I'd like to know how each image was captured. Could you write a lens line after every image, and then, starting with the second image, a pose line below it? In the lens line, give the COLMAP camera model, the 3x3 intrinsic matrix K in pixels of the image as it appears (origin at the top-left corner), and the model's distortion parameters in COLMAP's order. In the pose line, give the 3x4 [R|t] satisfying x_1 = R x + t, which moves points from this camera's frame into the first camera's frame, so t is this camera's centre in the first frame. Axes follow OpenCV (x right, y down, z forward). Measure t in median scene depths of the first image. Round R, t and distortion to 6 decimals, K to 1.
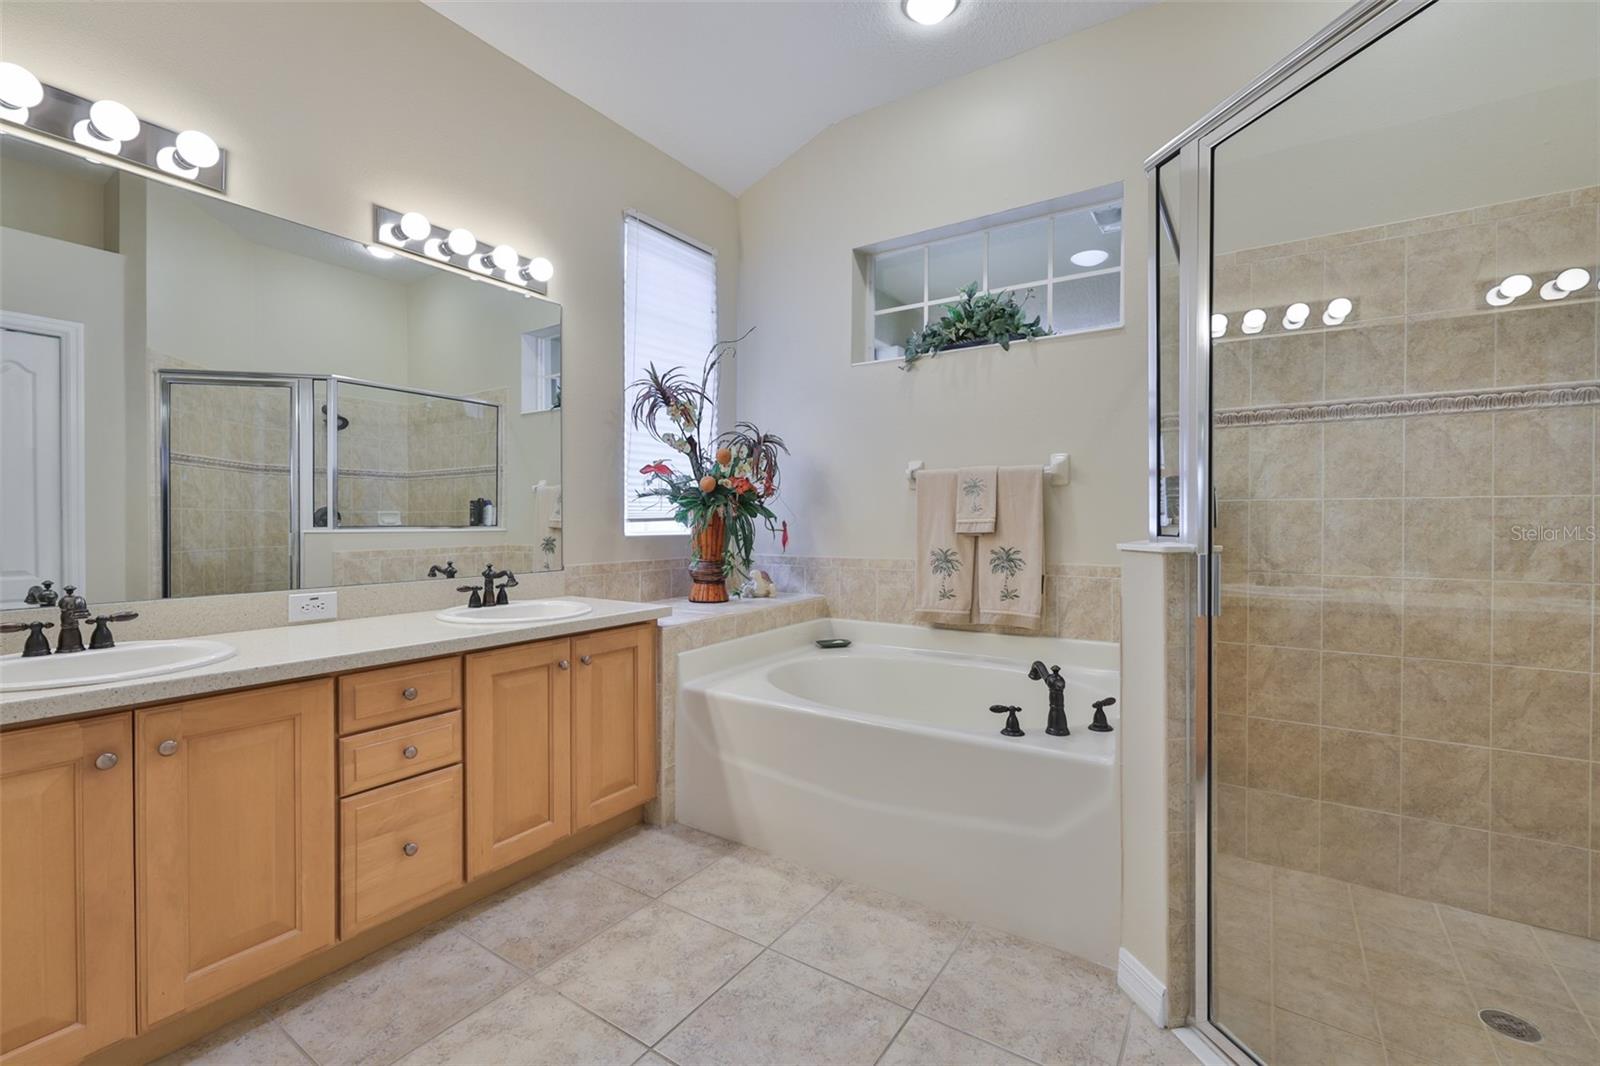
lens RADIAL K [[681.6, 0, 800.0], [0, 681.6, 526.8], [0, 0, 1]] dist [-0.004522, 0.000346]
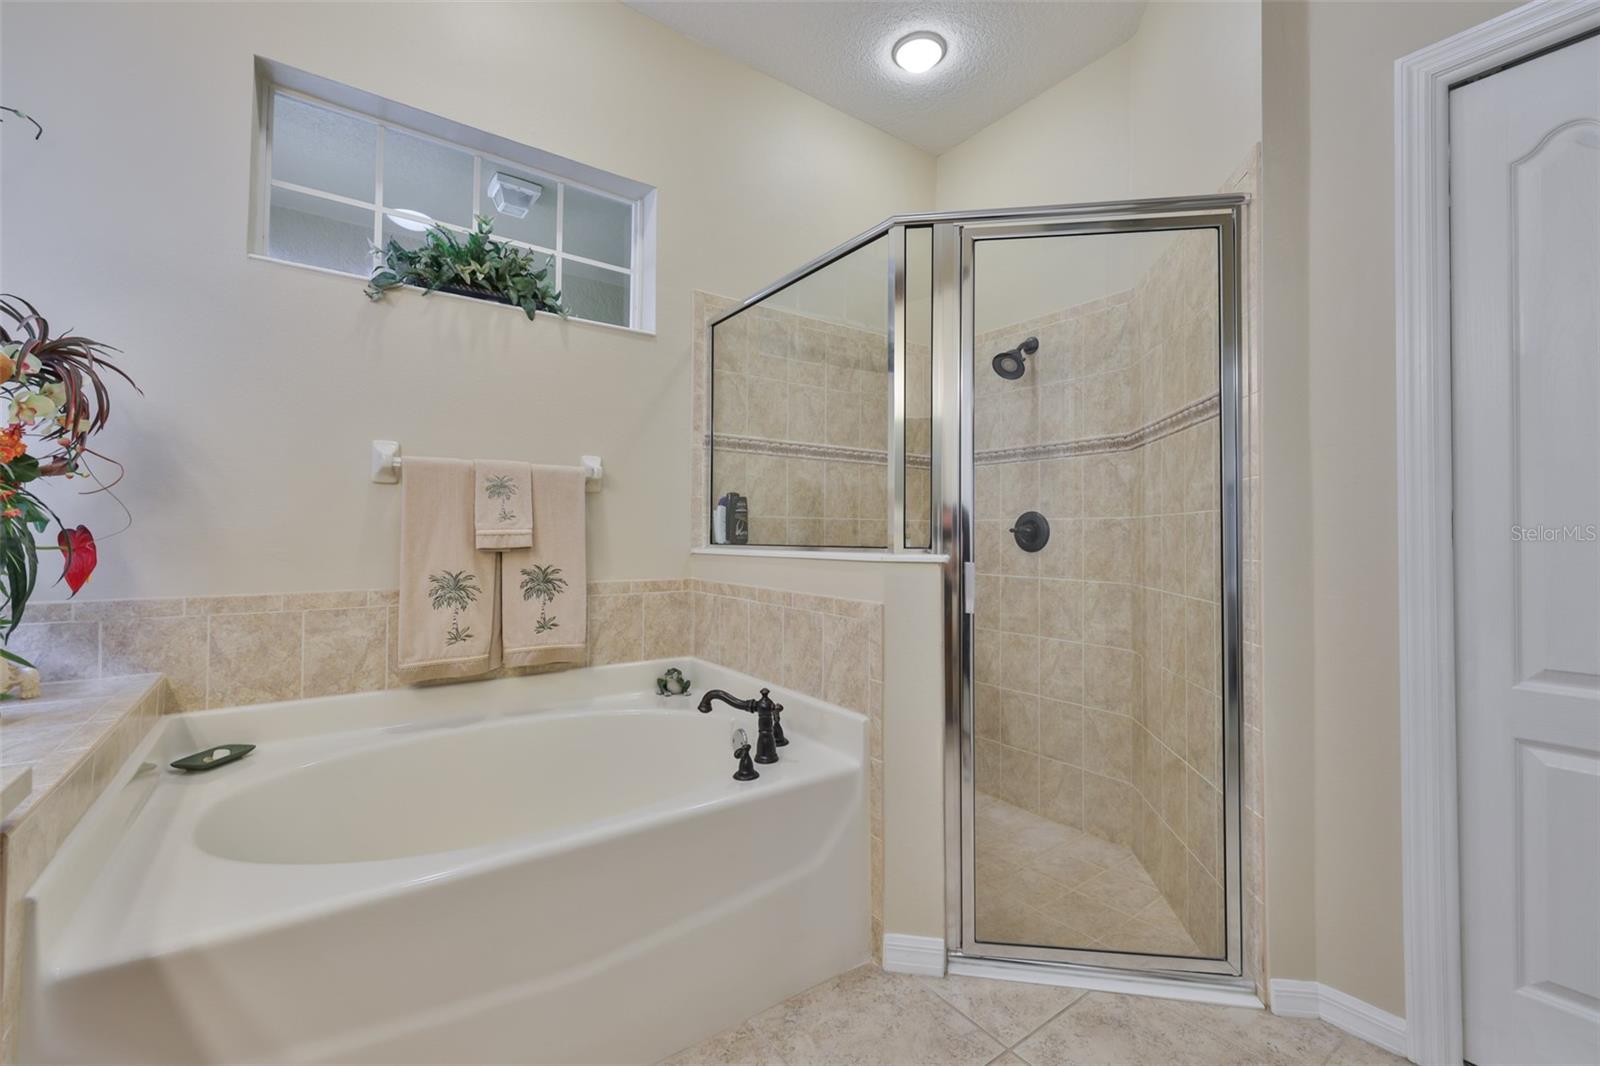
lens RADIAL K [[681.6, 0, 796.2], [0, 681.6, 521.6], [0, 0, 1]] dist [-0.004522, 0.000346]
pose [[0.343863, 0.020884, 0.938787, -0.342869], [0.000287, 0.999750, -0.022346, -0.003304], [-0.939020, 0.007954, 0.343771, 0.439651]]
